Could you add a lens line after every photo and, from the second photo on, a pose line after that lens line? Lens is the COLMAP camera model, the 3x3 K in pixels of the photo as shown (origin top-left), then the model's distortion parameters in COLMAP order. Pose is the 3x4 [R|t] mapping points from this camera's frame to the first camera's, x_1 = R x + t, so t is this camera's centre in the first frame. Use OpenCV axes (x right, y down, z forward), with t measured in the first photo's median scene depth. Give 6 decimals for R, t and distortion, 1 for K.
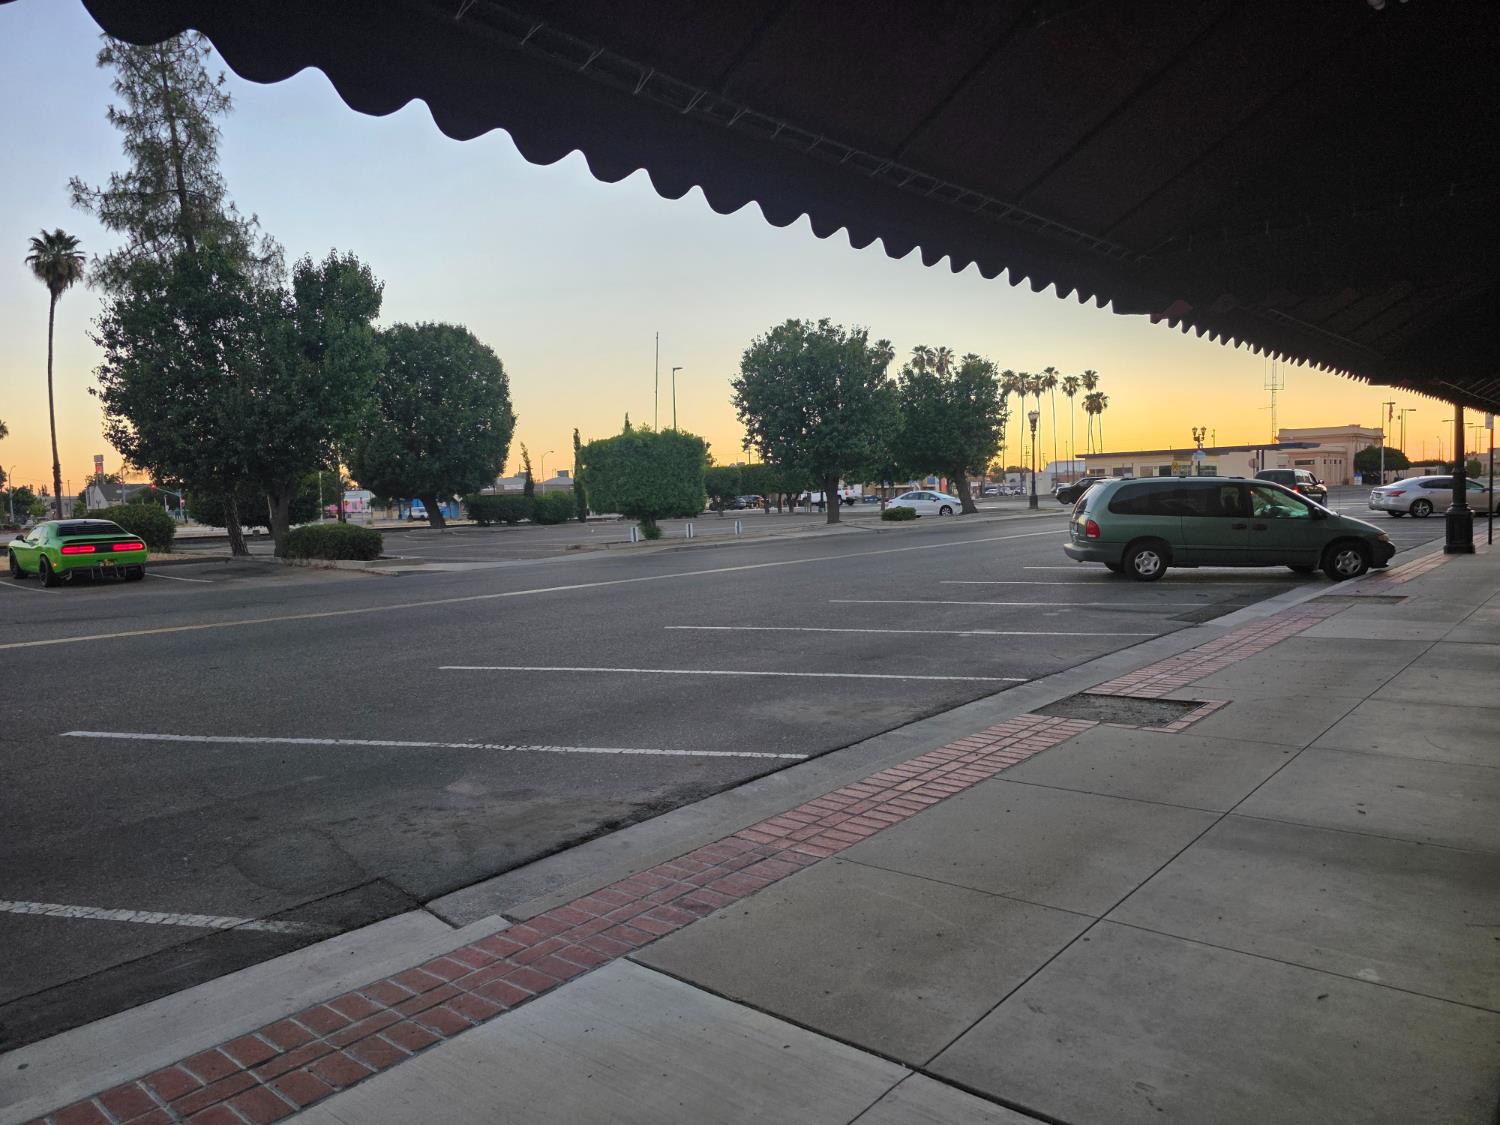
lens RADIAL K [[1007.7, 0, 743.3], [0, 1007.7, 557.2], [0, 0, 1]] dist [0.071453, -0.059989]
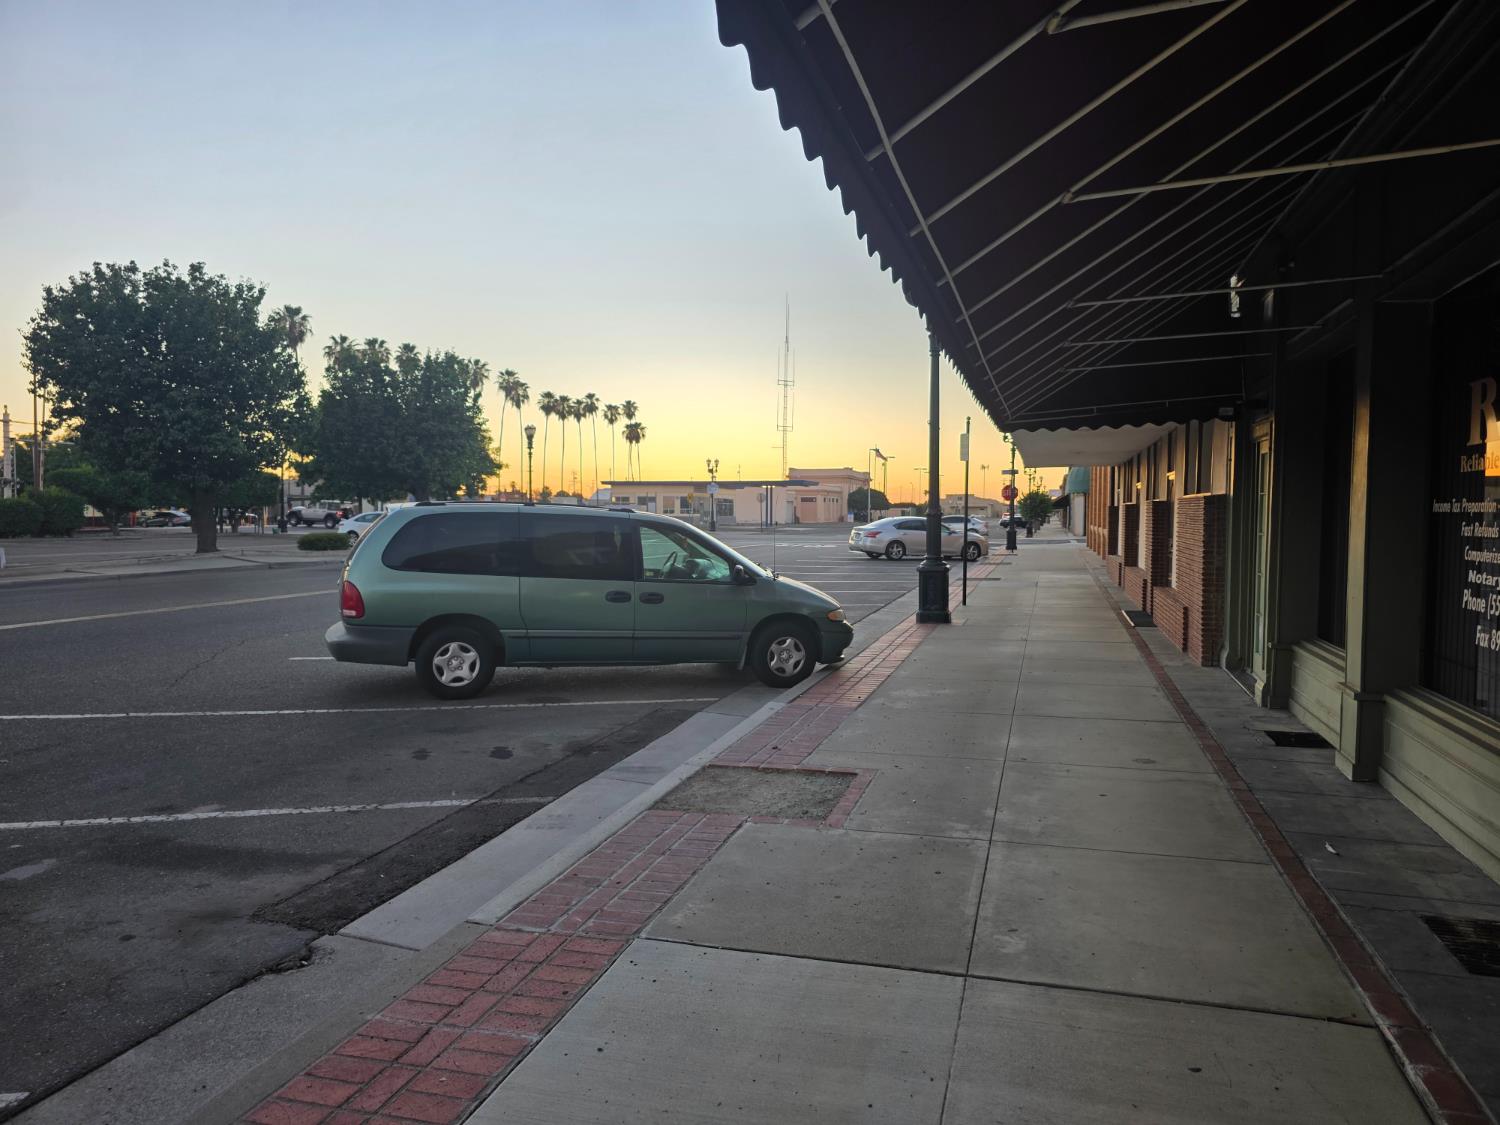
lens RADIAL K [[1007.7, 0, 751.8], [0, 1007.7, 558.2], [0, 0, 1]] dist [0.071453, -0.059989]
pose [[0.905389, 0.016711, 0.424254, 0.293344], [-0.007421, 0.999695, -0.023541, -0.035894], [-0.424518, 0.018165, 0.905237, 0.432711]]
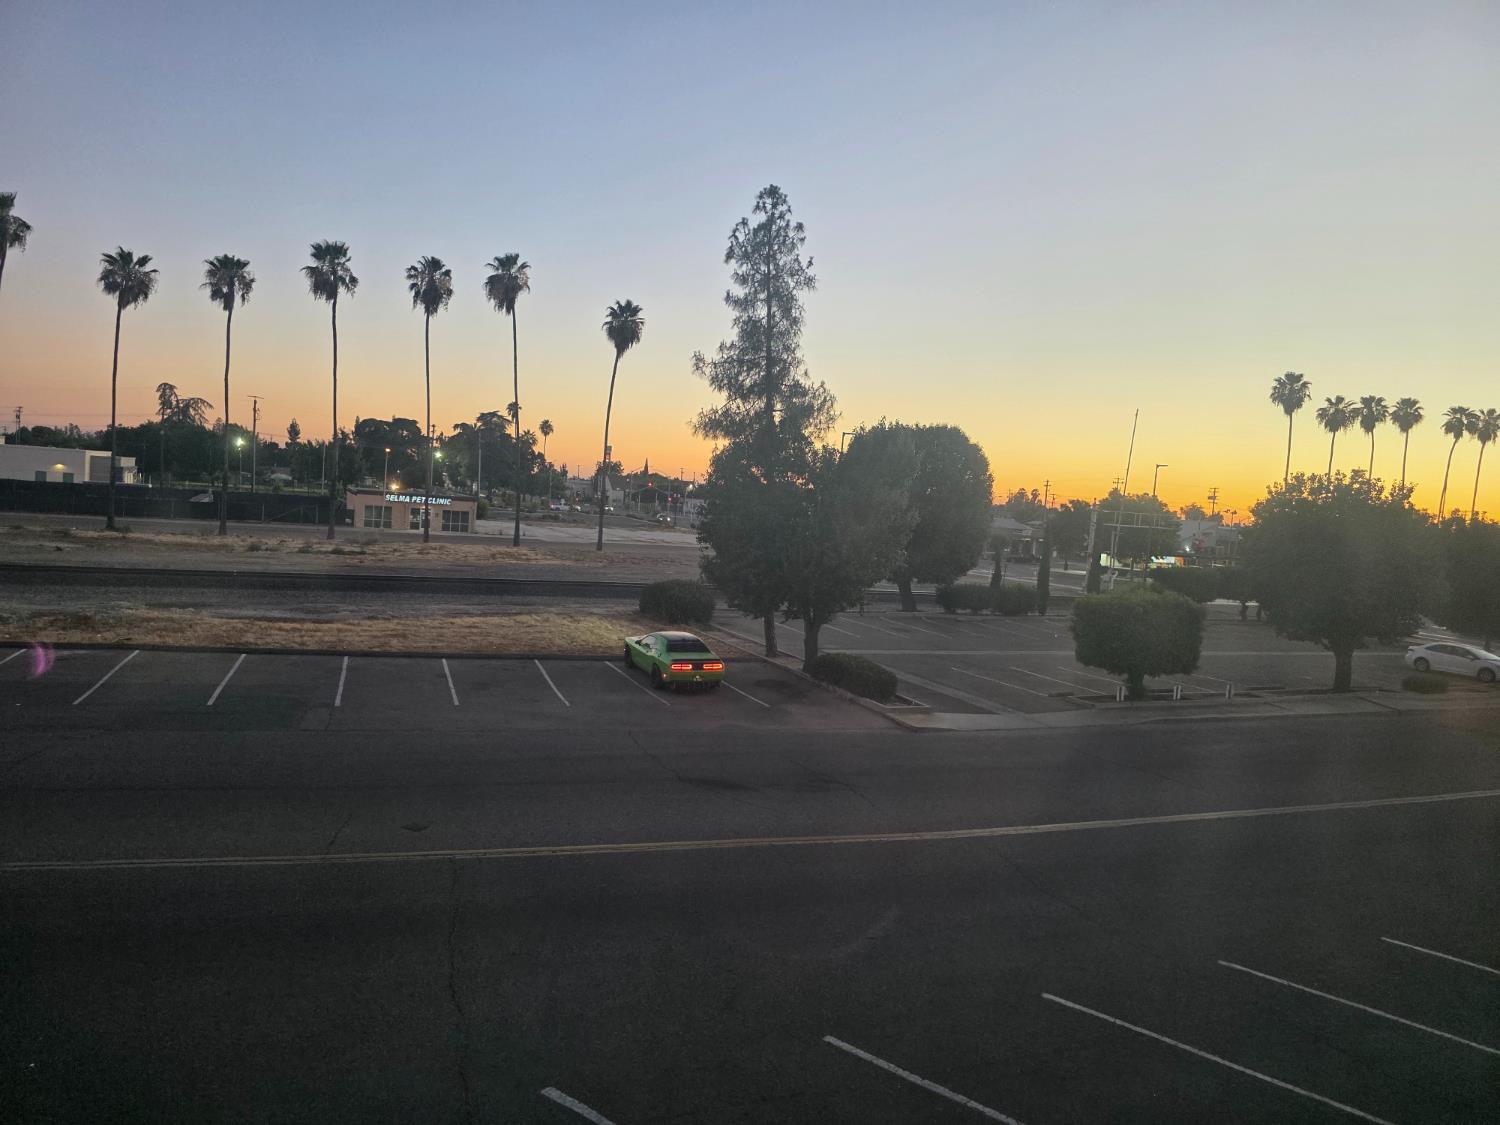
lens RADIAL K [[1007.7, 0, 741.7], [0, 1007.7, 567.5], [0, 0, 1]] dist [0.071453, -0.059989]
pose [[0.909303, 0.123830, -0.397284, -0.112540], [-0.123240, 0.992006, 0.027129, -0.231588], [0.397467, 0.024293, 0.917295, -0.190490]]
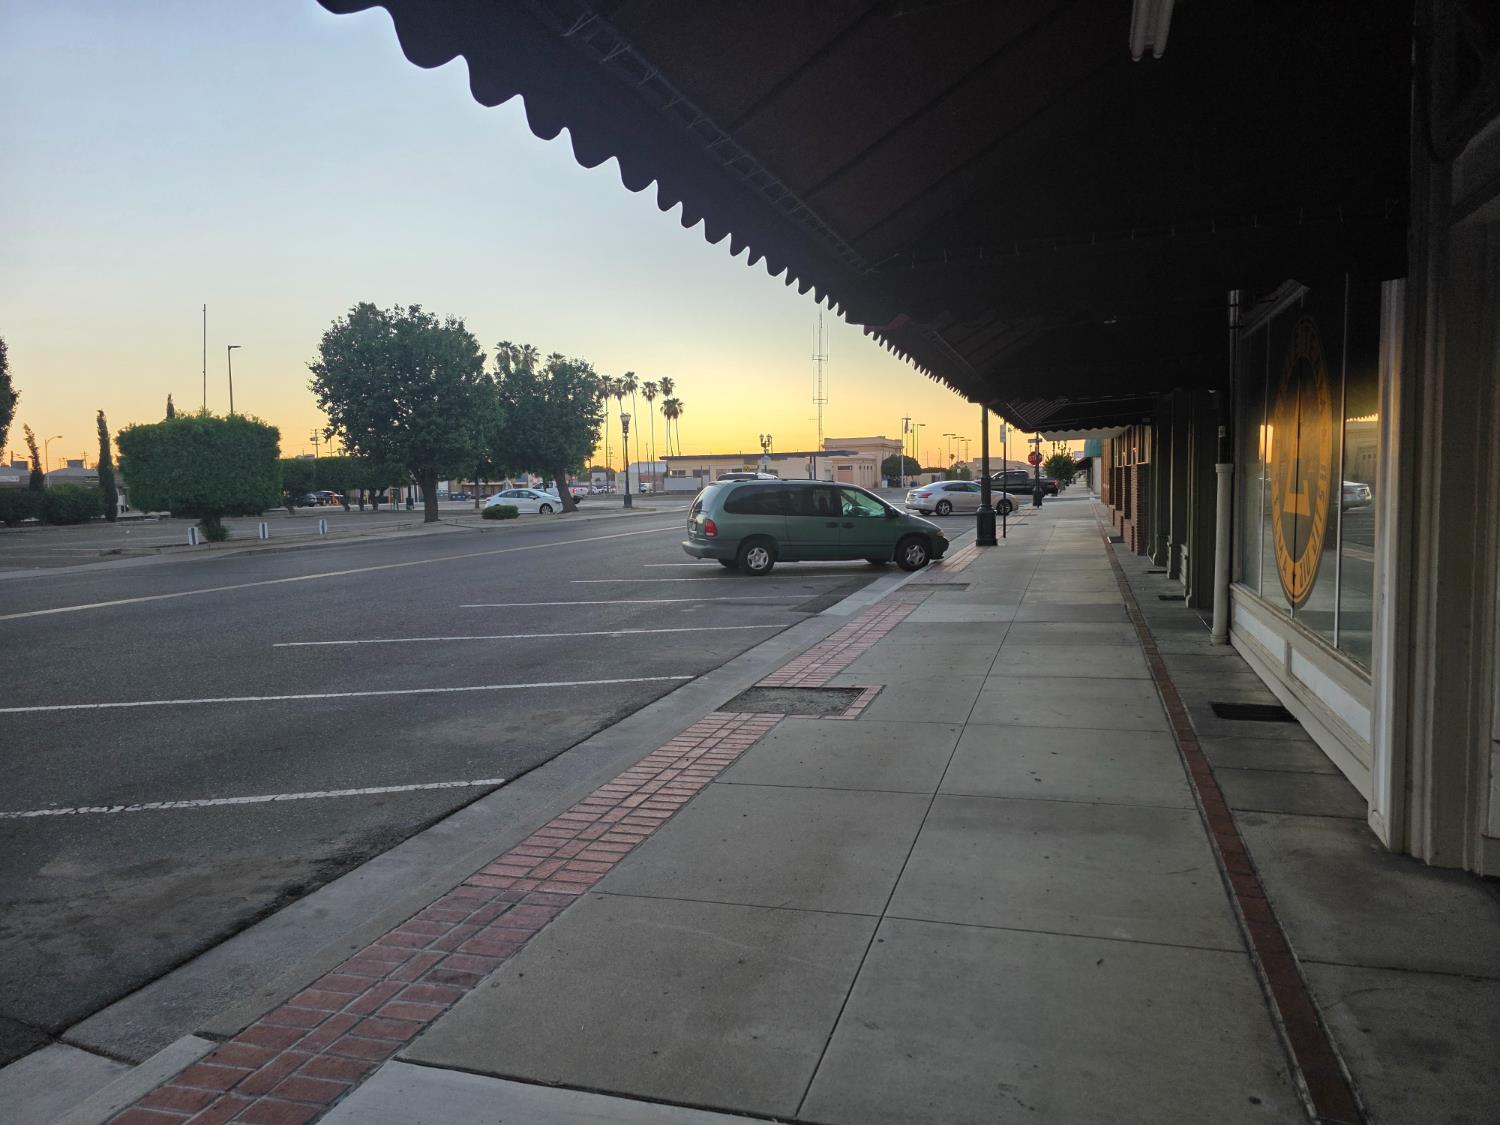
lens RADIAL K [[1007.7, 0, 736.5], [0, 1007.7, 551.0], [0, 0, 1]] dist [0.071453, -0.059989]
pose [[0.921559, -0.015445, 0.387932, -0.035073], [0.017060, 0.999854, -0.000719, -0.002247], [-0.387864, 0.007281, 0.921688, 0.025351]]
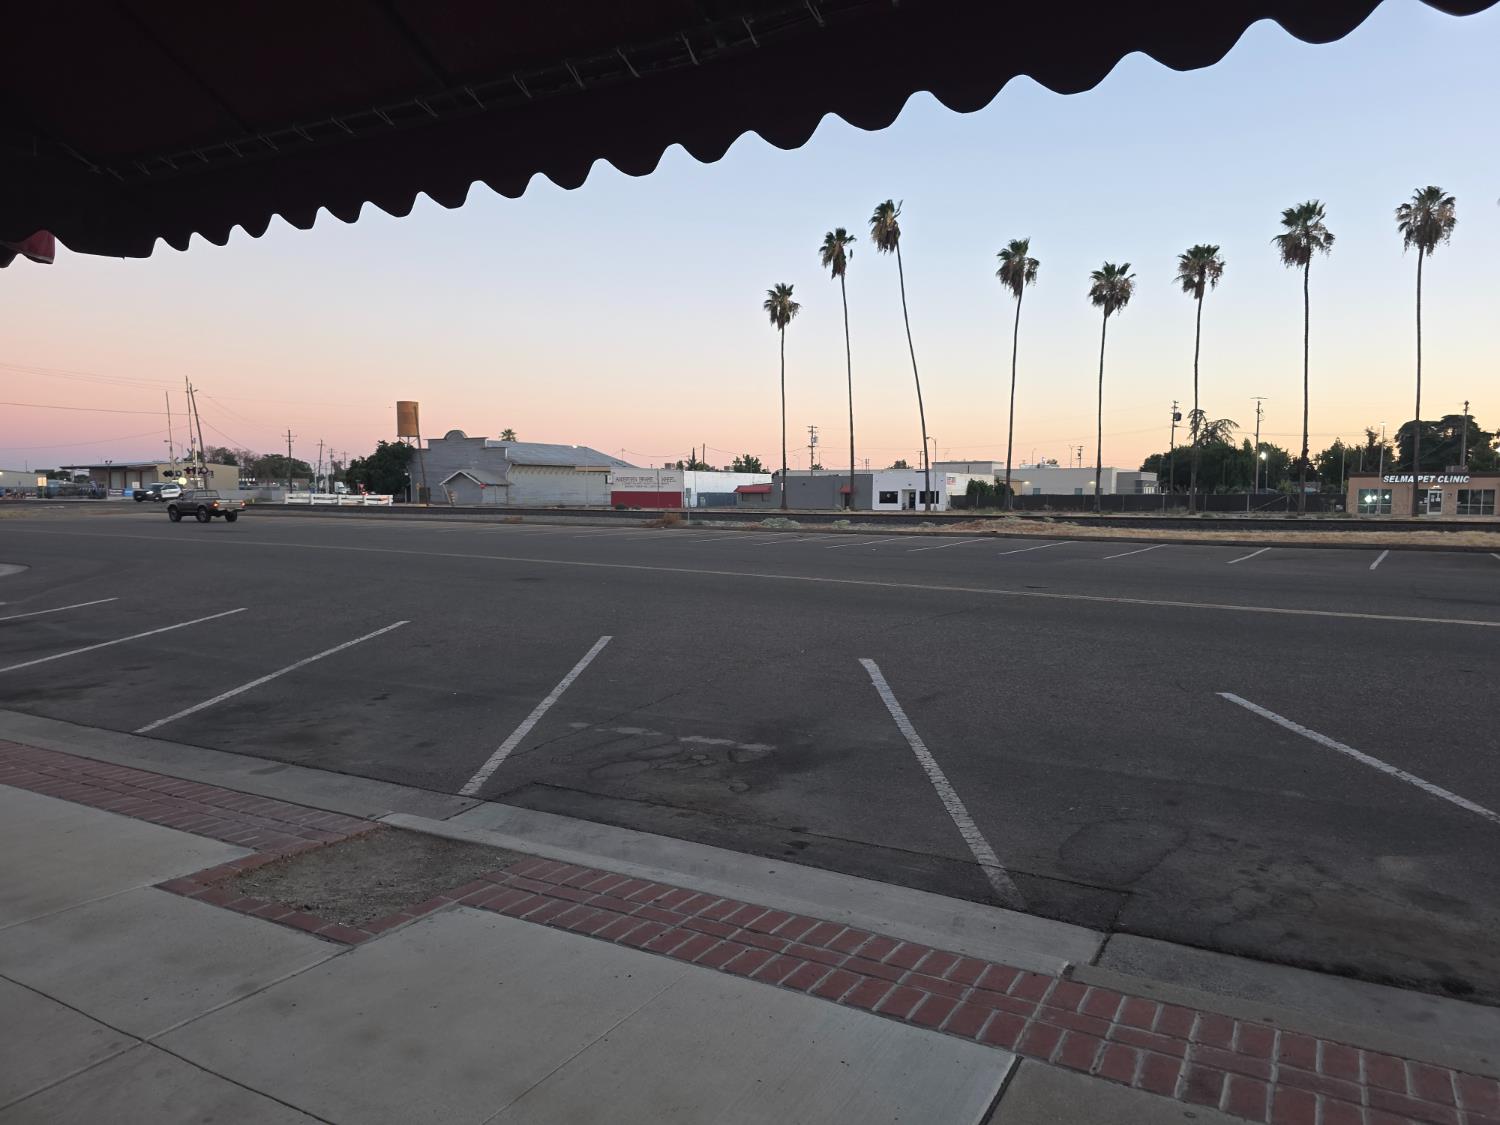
lens RADIAL K [[1007.7, 0, 776.1], [0, 1007.7, 567.4], [0, 0, 1]] dist [0.071453, -0.059989]
pose [[0.220323, 0.099553, -0.970333, 0.117212], [-0.070345, 0.993810, 0.085989, -0.009776], [0.972887, 0.049313, 0.225963, 0.121218]]
